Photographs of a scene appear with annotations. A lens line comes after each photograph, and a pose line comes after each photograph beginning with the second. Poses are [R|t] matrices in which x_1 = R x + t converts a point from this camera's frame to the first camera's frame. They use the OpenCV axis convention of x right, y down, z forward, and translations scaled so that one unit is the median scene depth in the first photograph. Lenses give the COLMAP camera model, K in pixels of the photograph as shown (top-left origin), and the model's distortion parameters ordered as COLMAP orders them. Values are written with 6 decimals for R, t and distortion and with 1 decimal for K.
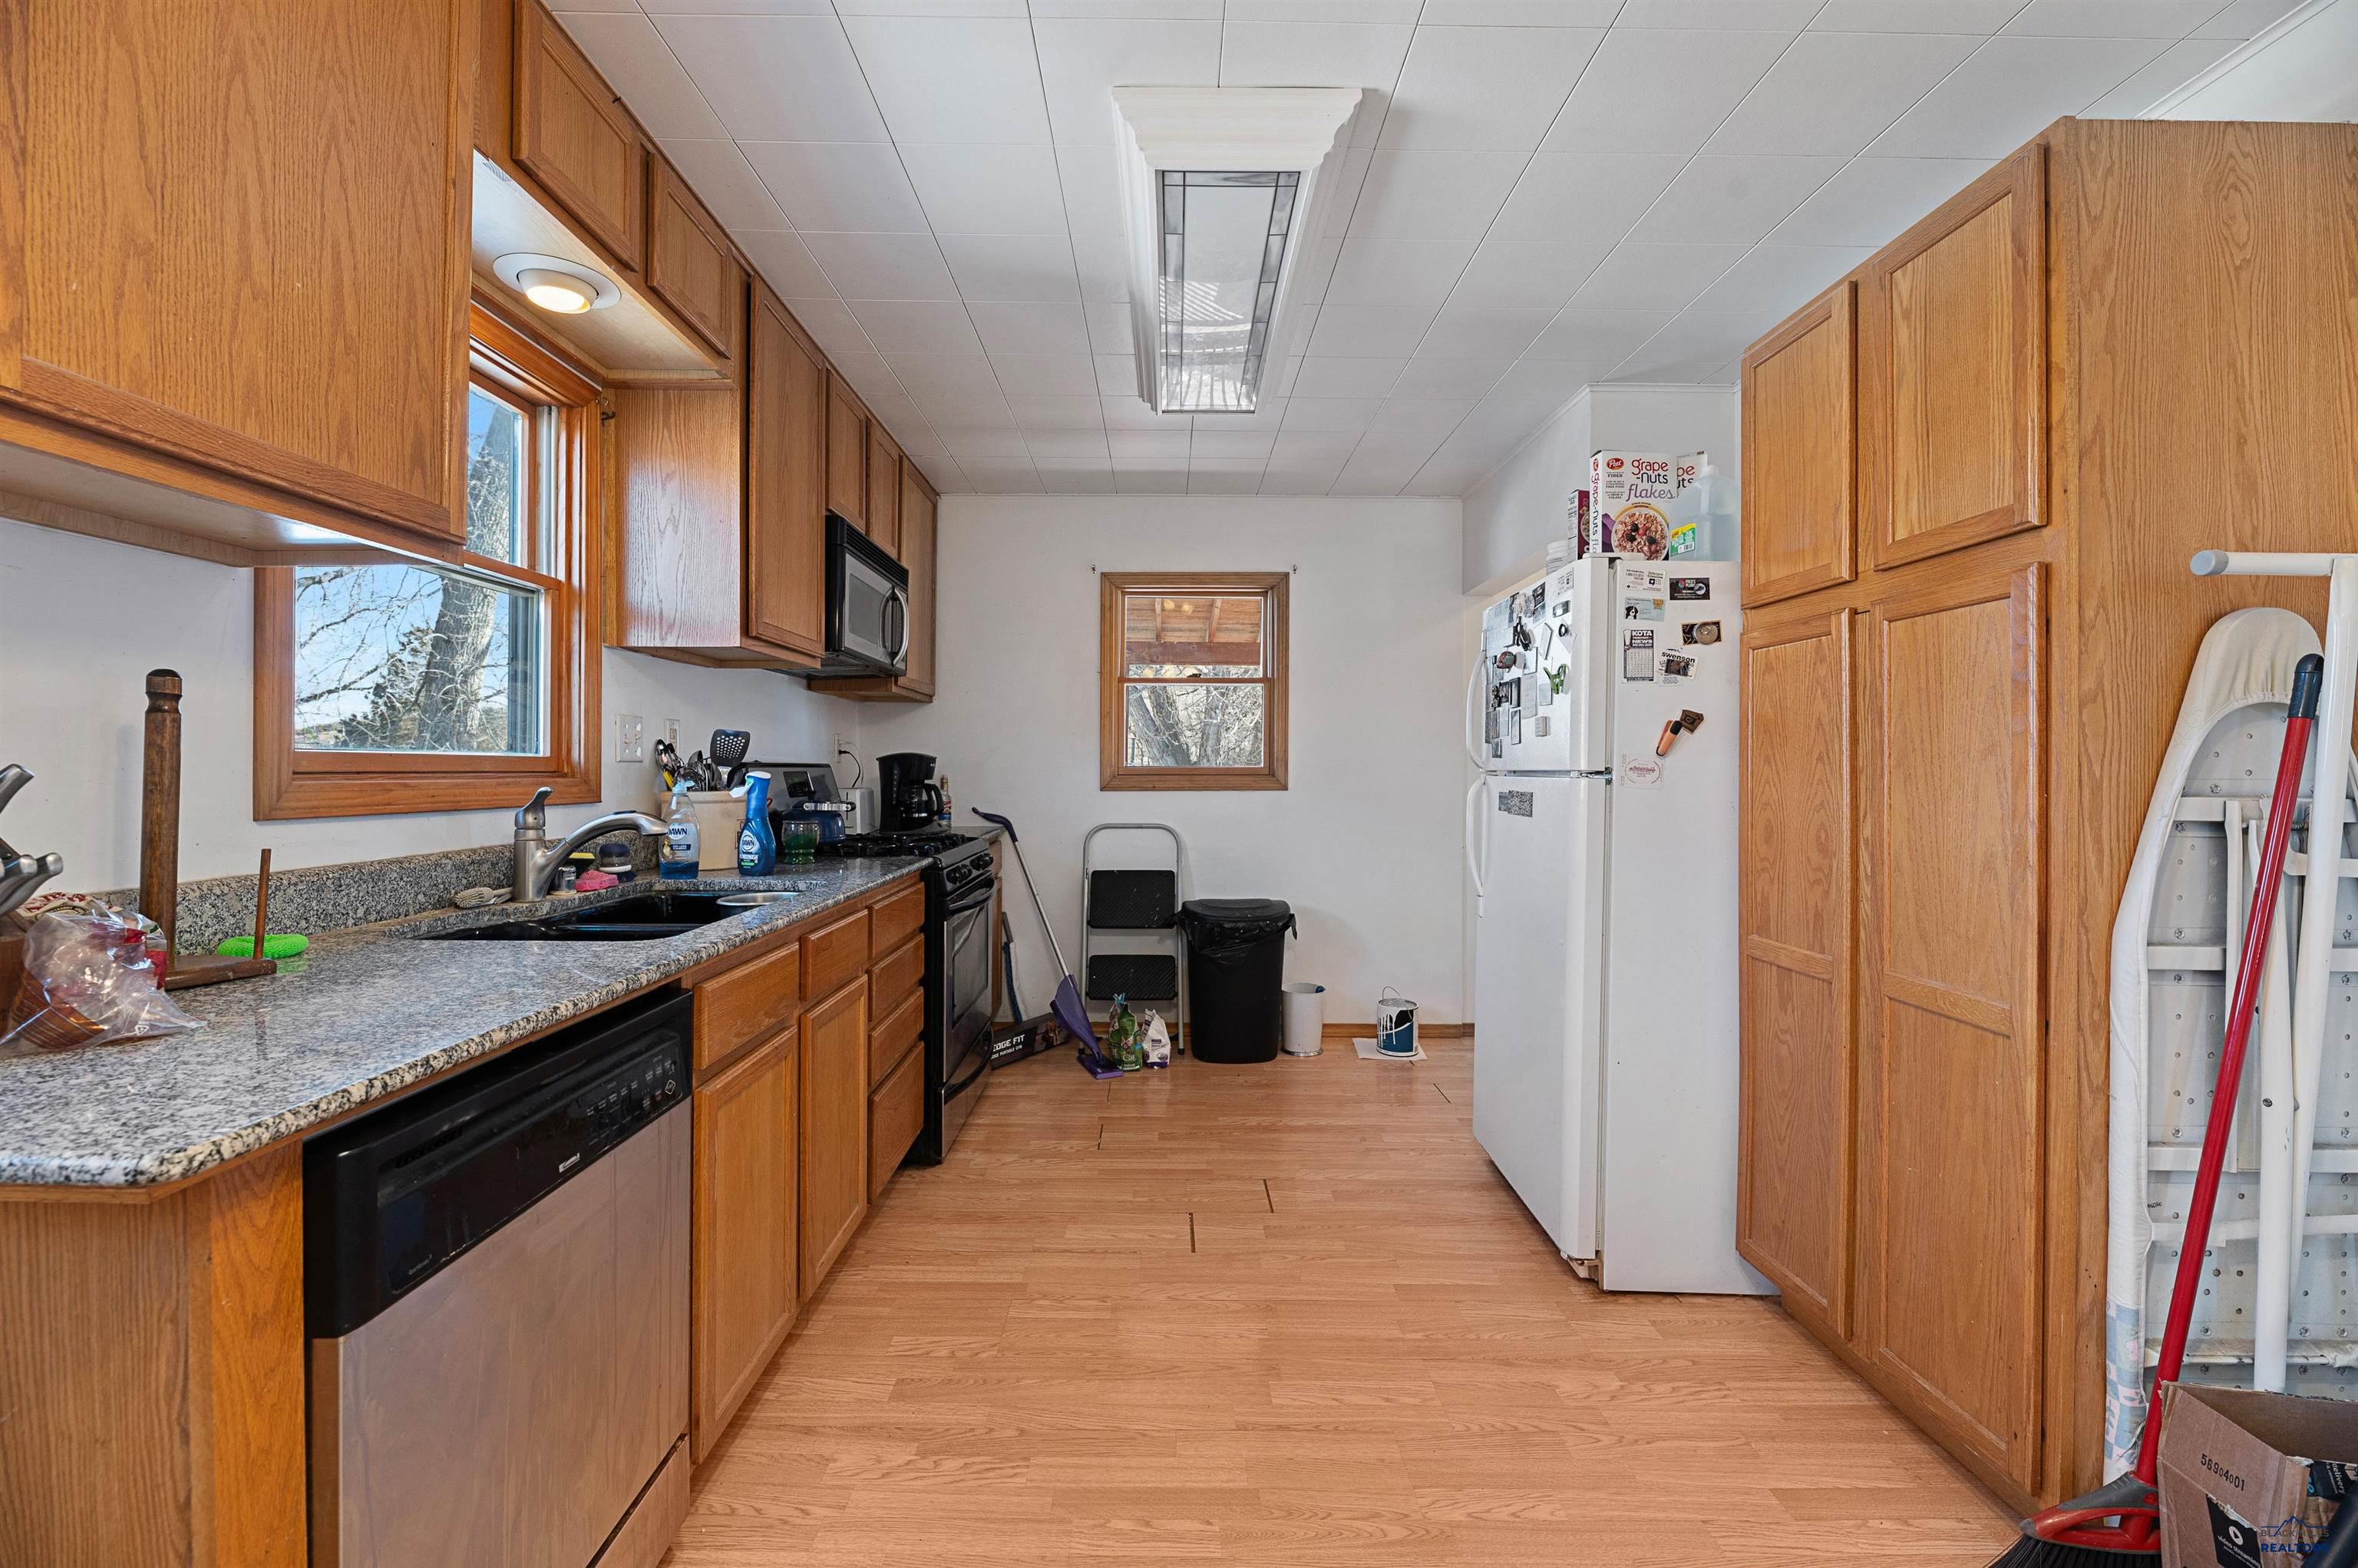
lens RADIAL K [[958.8, 0, 1166.2], [0, 958.8, 769.8], [0, 0, 1]] dist [-0.002718, -0.000185]
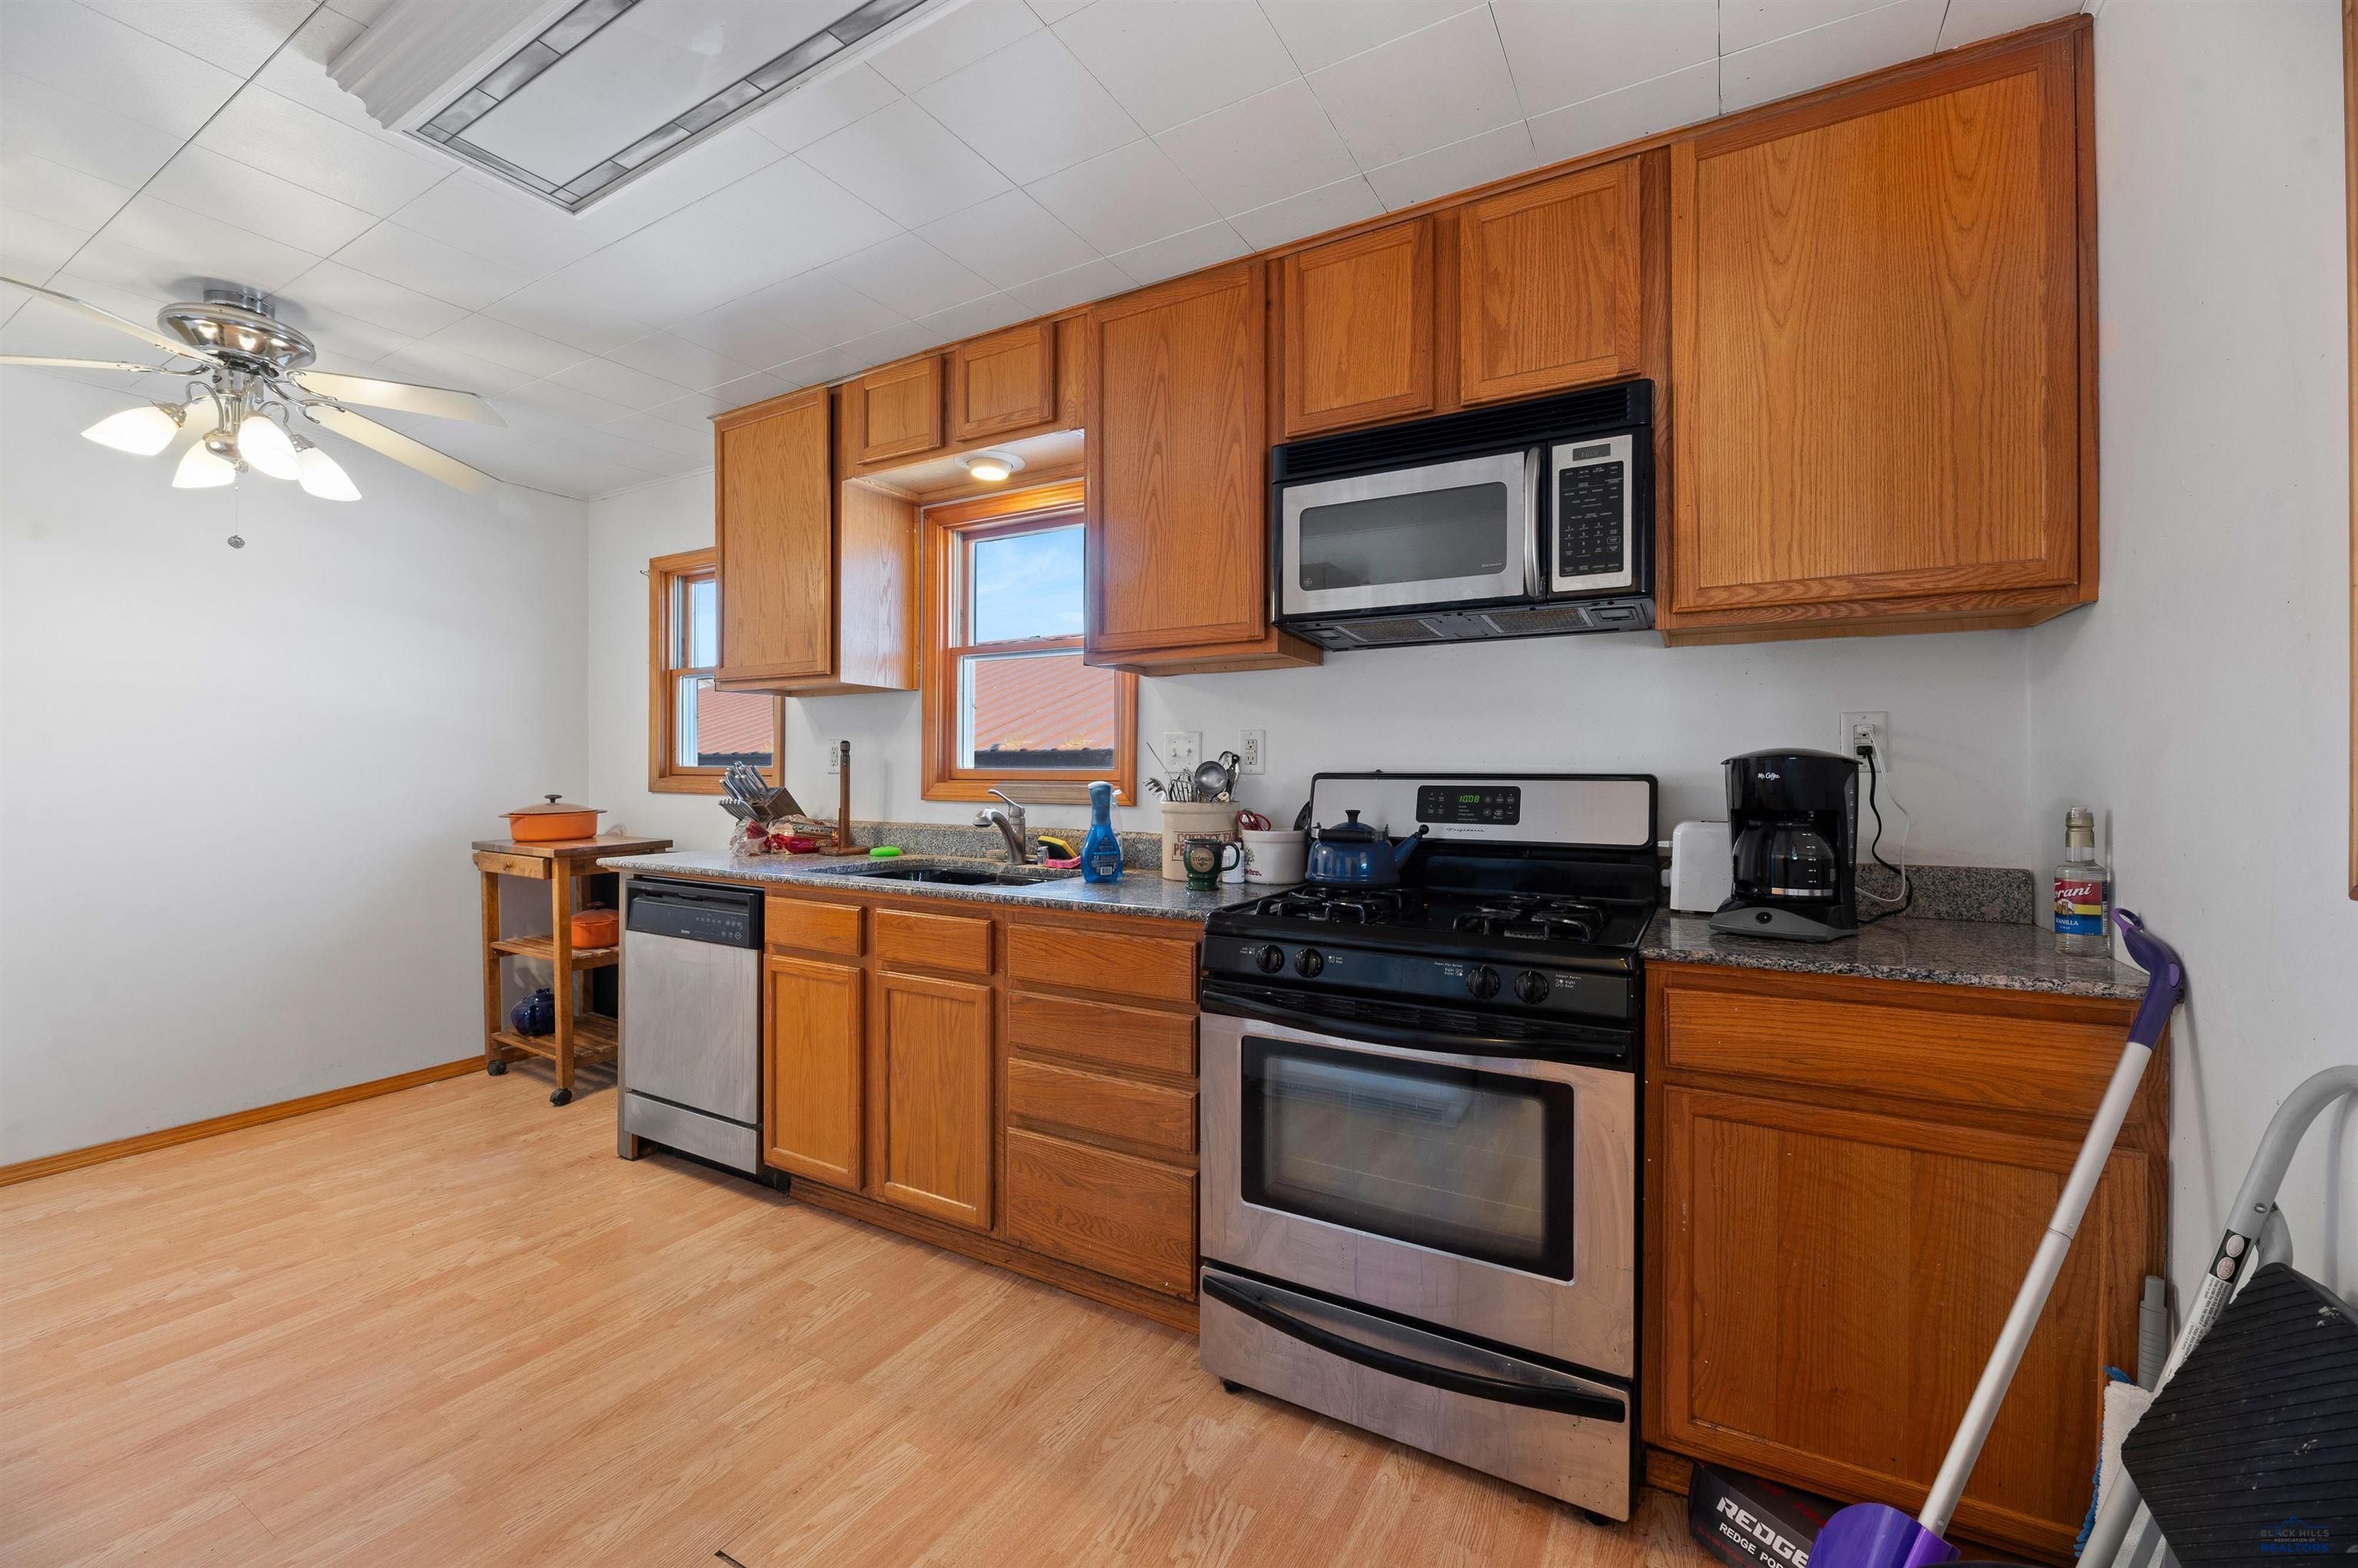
lens RADIAL K [[958.8, 0, 1164.3], [0, 958.8, 778.1], [0, 0, 1]] dist [-0.002718, -0.000185]
pose [[-0.514880, -0.005858, -0.857243, 0.528289], [-0.007814, 0.999967, -0.002140, -0.000794], [0.857227, 0.005597, -0.514908, 1.993400]]
